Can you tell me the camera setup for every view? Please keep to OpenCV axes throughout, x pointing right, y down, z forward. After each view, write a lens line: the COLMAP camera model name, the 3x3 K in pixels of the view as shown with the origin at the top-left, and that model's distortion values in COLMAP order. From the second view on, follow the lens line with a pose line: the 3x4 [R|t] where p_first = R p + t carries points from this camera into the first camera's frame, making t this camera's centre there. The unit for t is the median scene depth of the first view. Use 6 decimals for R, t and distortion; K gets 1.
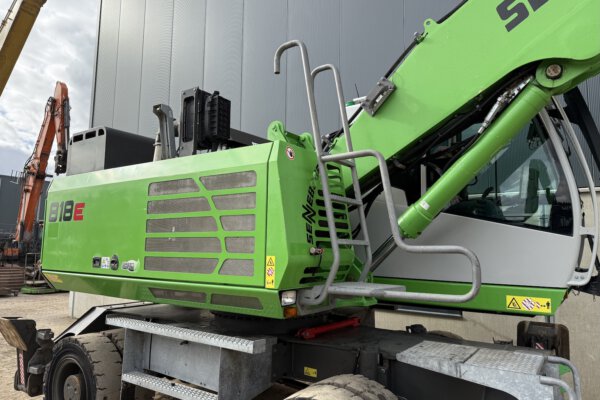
lens RADIAL K [[421.9, 0, 300.0], [0, 421.9, 200.0], [0, 0, 1]] dist [0.143455, -0.226953]
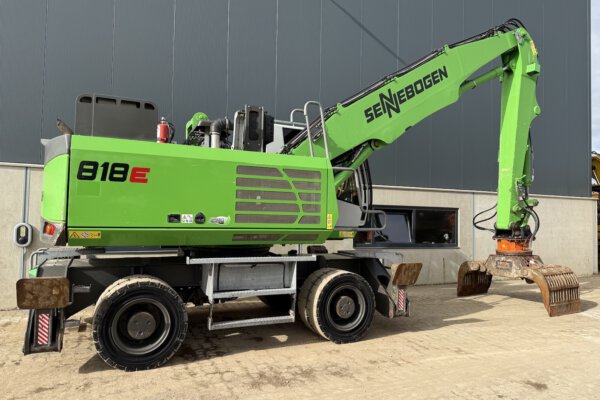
lens RADIAL K [[421.9, 0, 300.0], [0, 421.9, 200.0], [0, 0, 1]] dist [0.143455, -0.226953]
pose [[0.498393, 0.031953, 0.866362, -1.600037], [-0.113657, 0.993104, 0.028756, 0.014697], [-0.859469, -0.112800, 0.498587, 0.070517]]
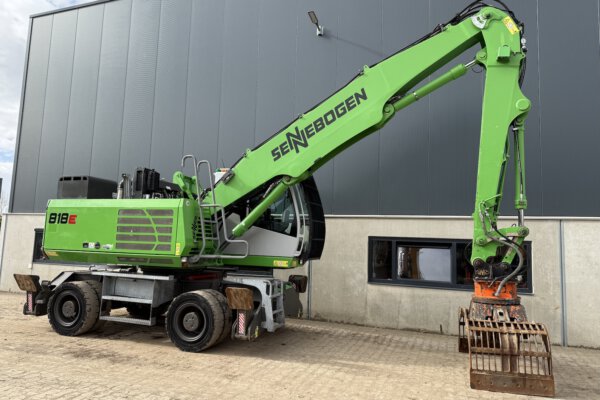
lens RADIAL K [[421.9, 0, 300.0], [0, 421.9, 200.0], [0, 0, 1]] dist [0.143455, -0.226953]
pose [[0.966048, 0.046862, 0.254075, -0.018950], [-0.051242, 0.998630, 0.010645, -0.168027], [-0.253228, -0.023303, 0.967126, -1.442061]]
